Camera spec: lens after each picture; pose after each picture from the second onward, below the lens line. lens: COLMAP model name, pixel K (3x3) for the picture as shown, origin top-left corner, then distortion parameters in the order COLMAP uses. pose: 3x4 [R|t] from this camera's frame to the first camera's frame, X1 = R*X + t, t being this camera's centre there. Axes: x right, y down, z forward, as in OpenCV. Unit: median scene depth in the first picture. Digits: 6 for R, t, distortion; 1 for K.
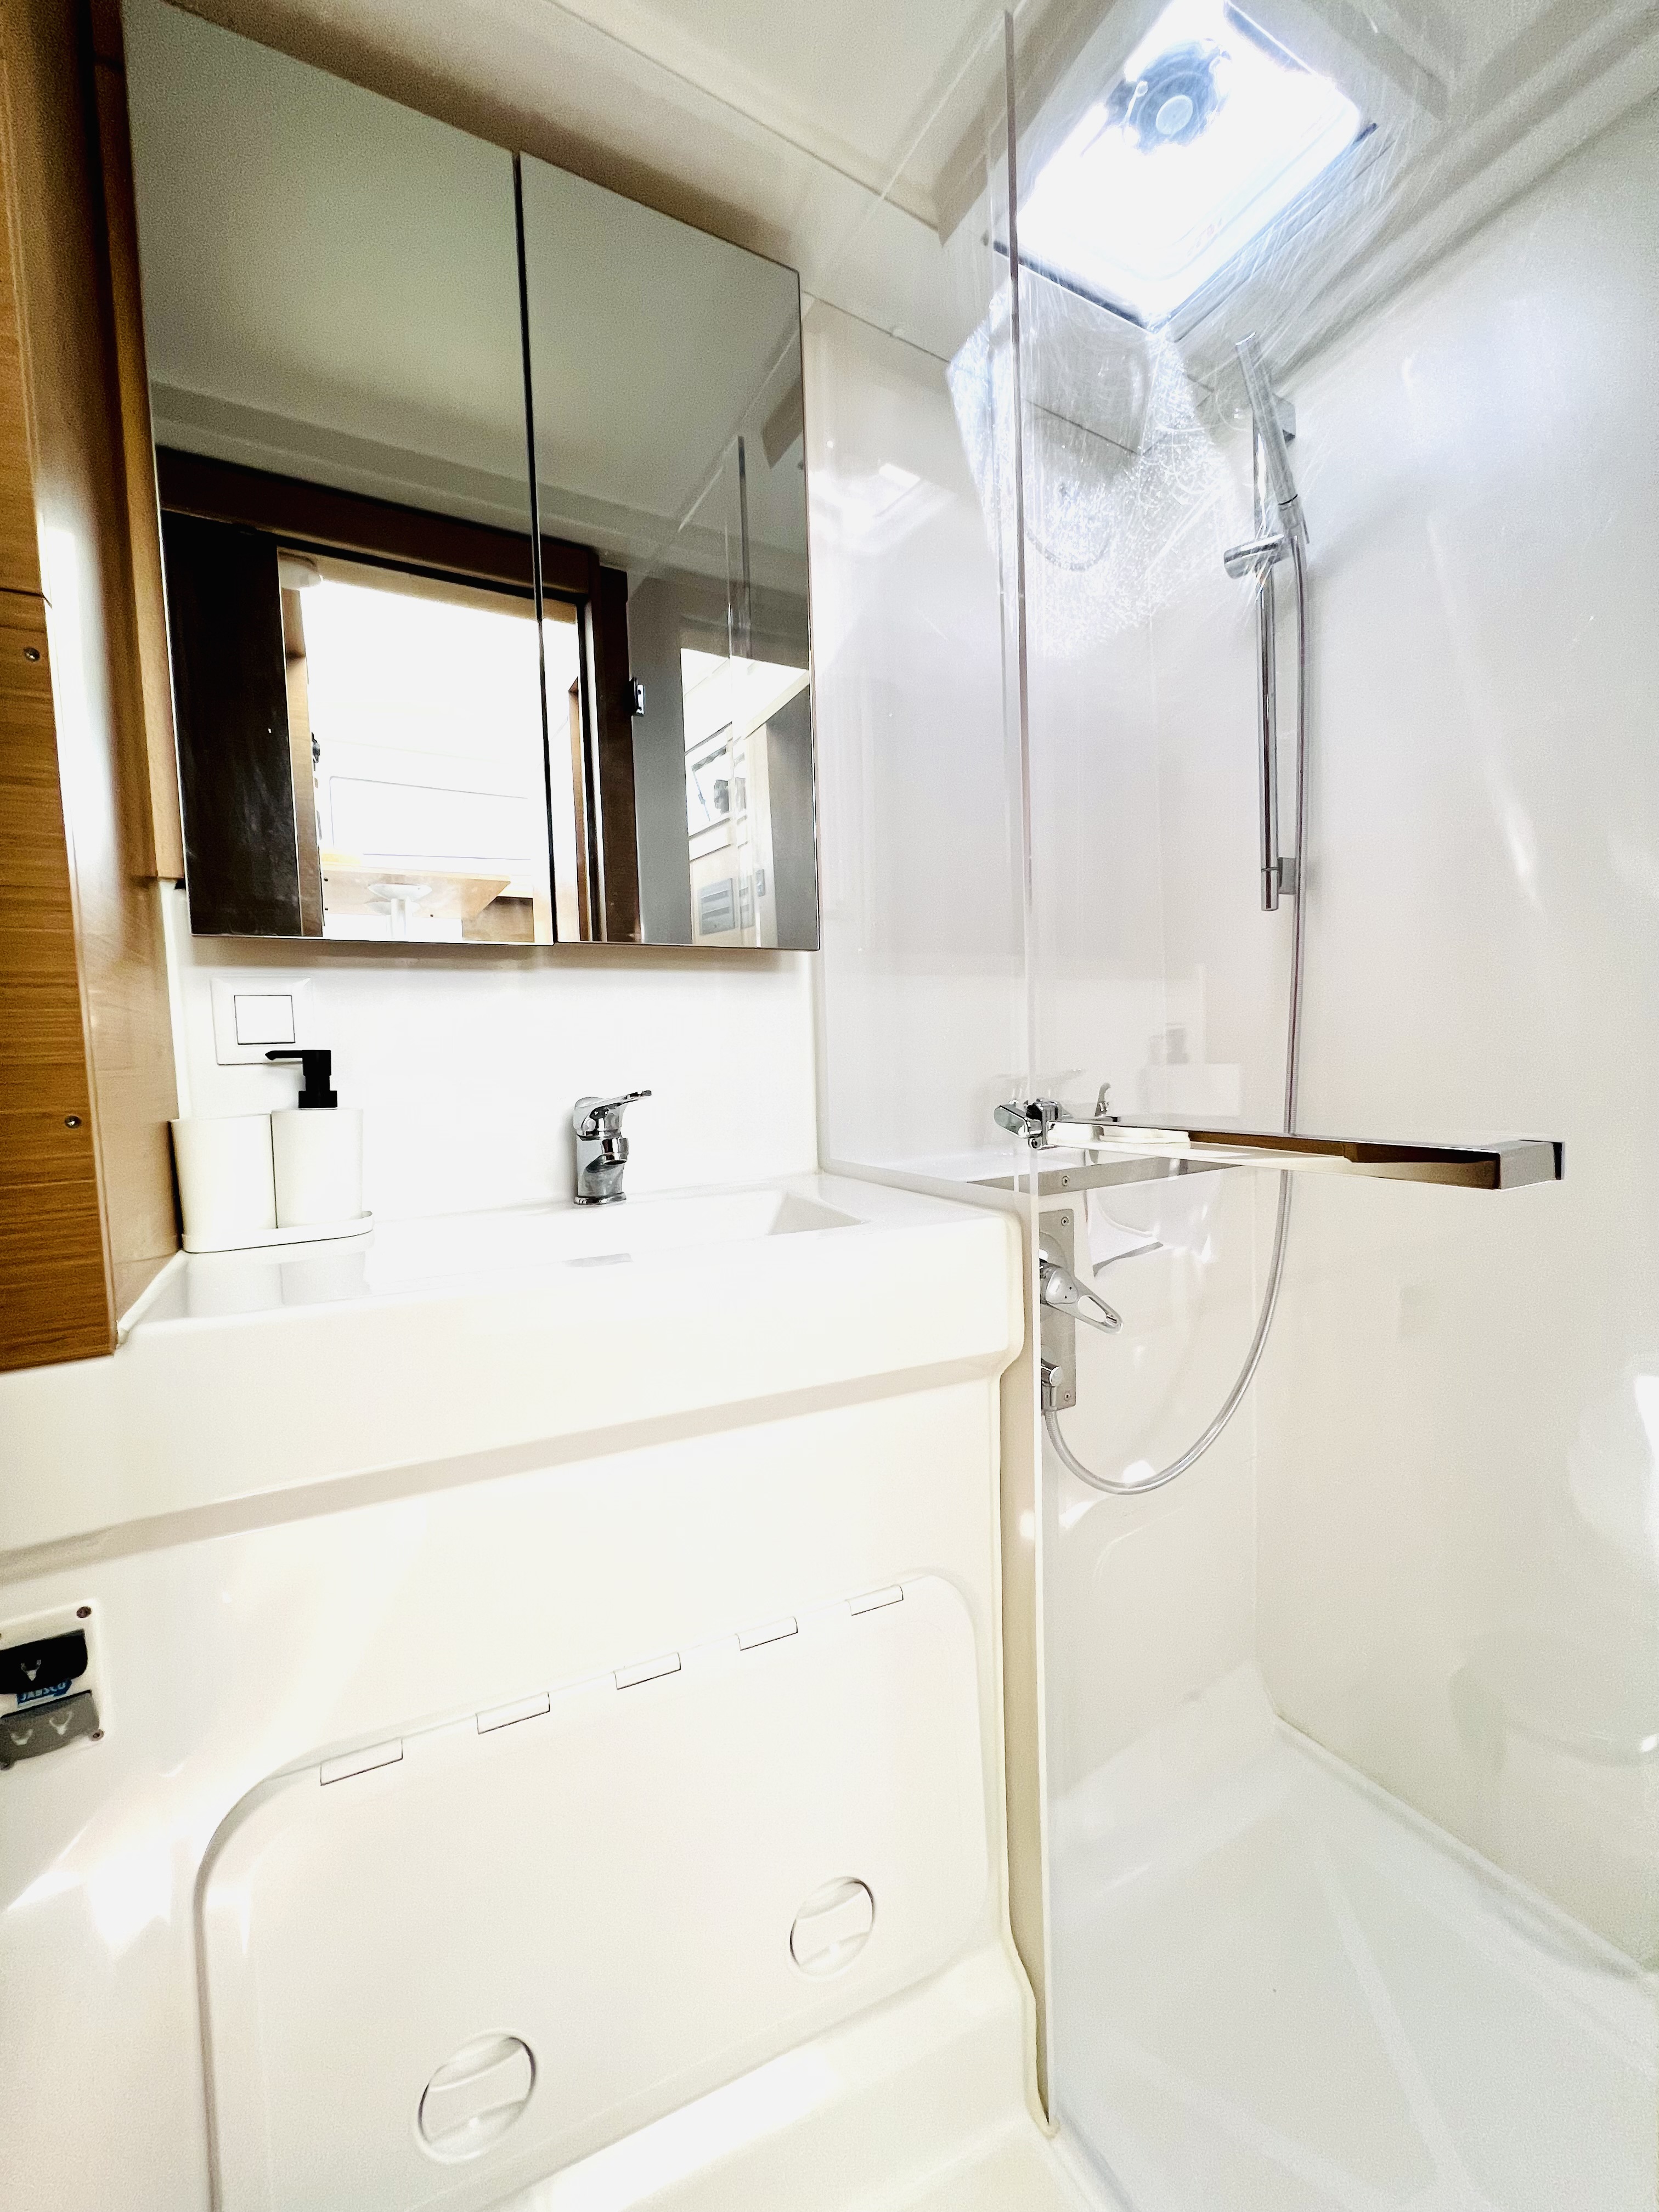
lens RADIAL K [[879.4, 0, 833.3], [0, 879.4, 1110.1], [0, 0, 1]] dist [-0.006985, 0.002176]
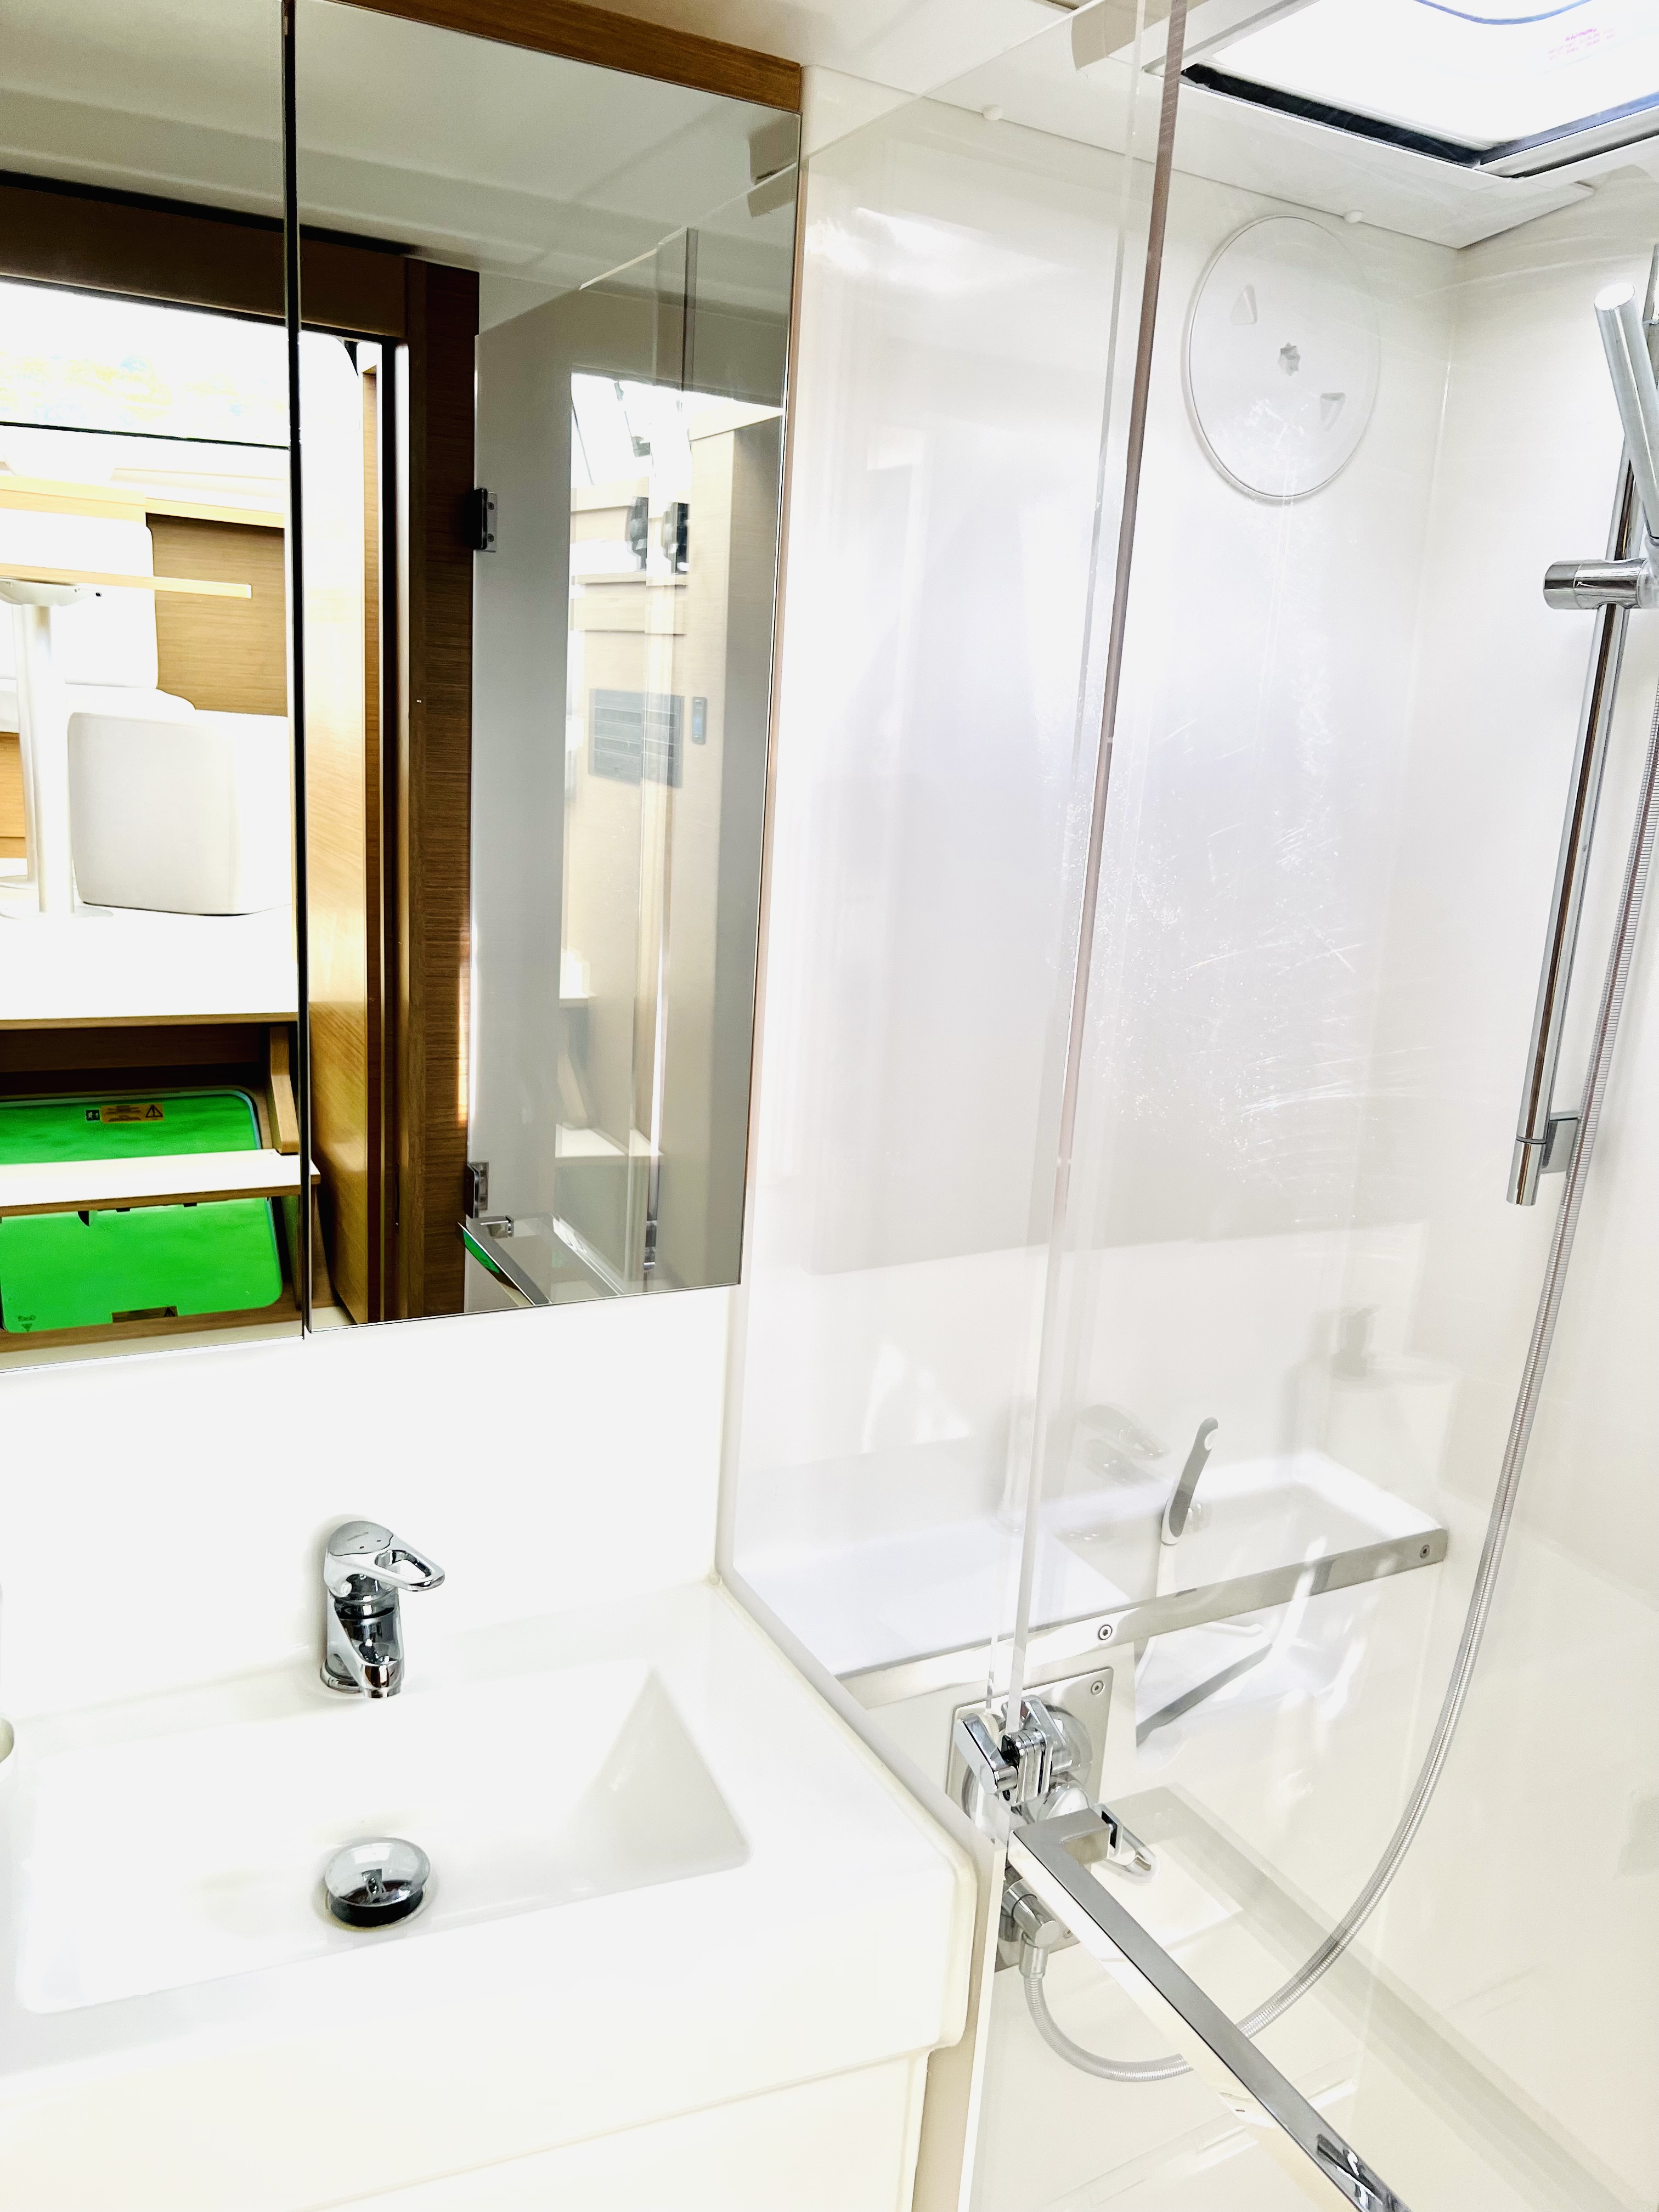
lens RADIAL K [[1660.0, 0, 801.9], [0, 1660.0, 1135.2], [0, 0, 1]] dist [0.018129, -0.026255]
pose [[0.995385, 0.095569, -0.008633, 0.025111], [-0.092501, 0.979564, 0.178603, -0.433827], [0.025525, -0.176980, 0.983883, -0.101820]]
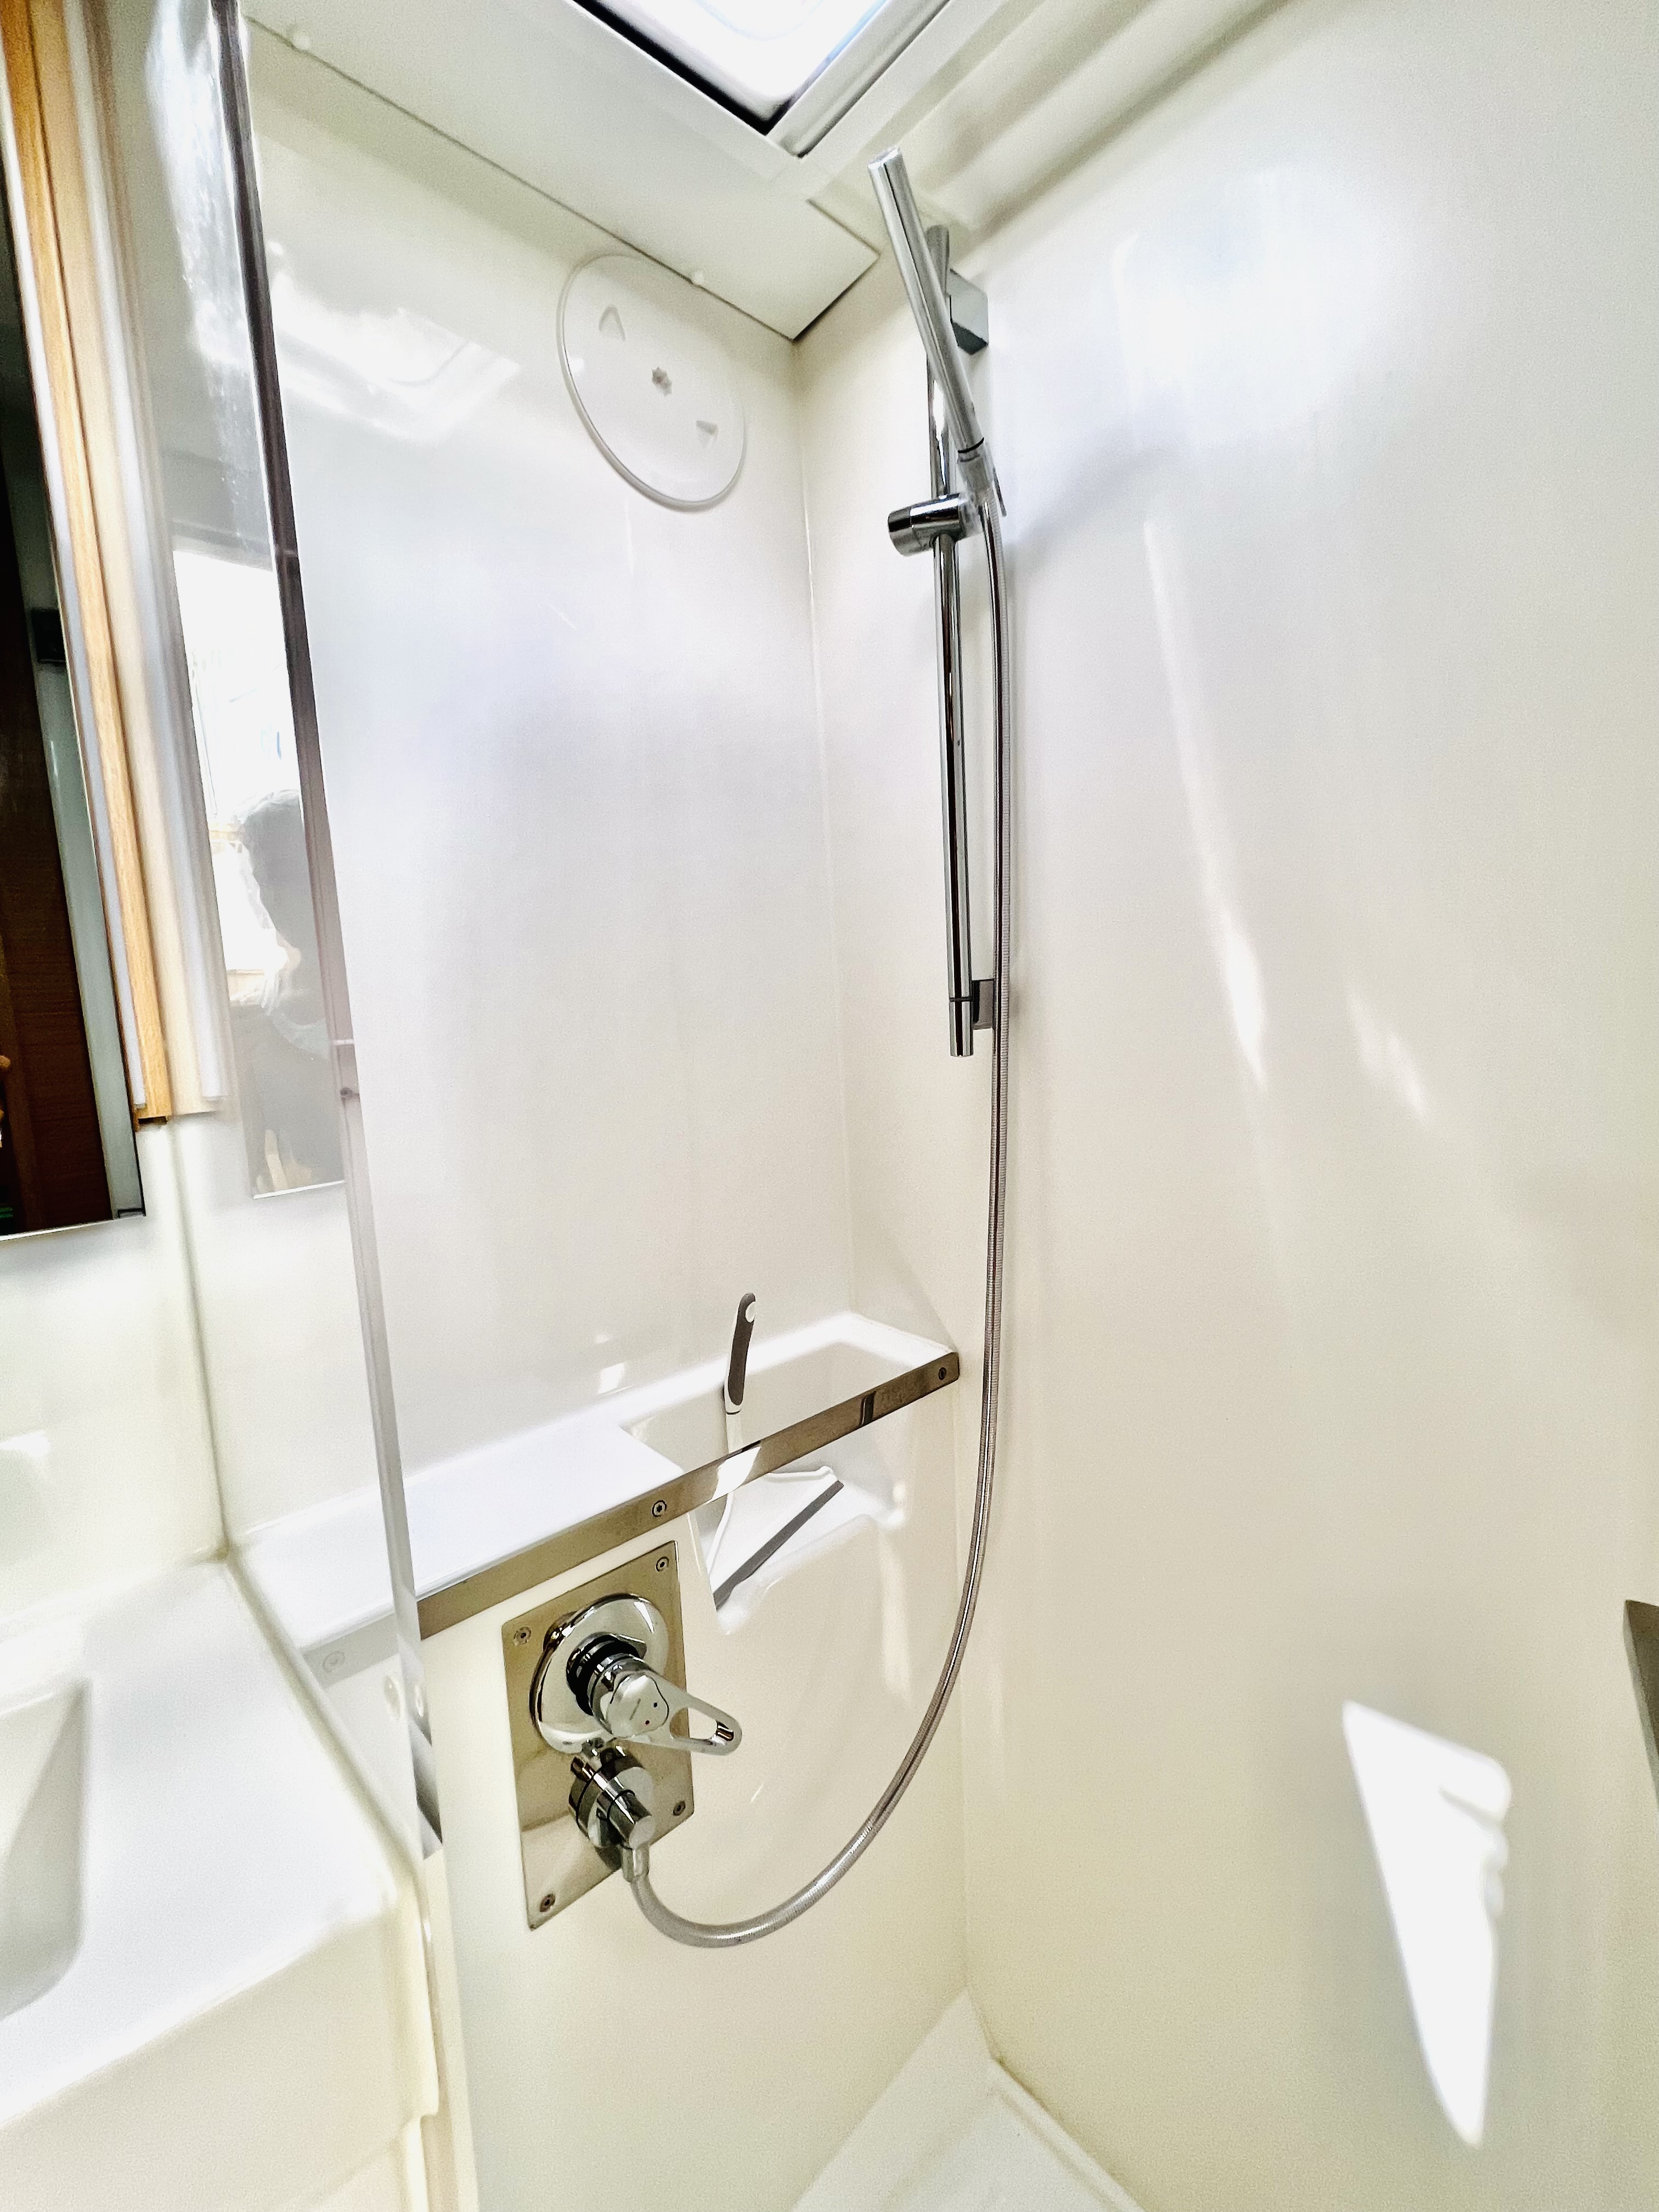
lens RADIAL K [[910.8, 0, 825.2], [0, 910.8, 1103.7], [0, 0, 1]] dist [0.004966, 0.000492]
pose [[0.972044, -0.035933, 0.232032, 0.227583], [0.022905, 0.998019, 0.058602, -0.239151], [-0.233678, -0.051649, 0.970941, 0.327781]]
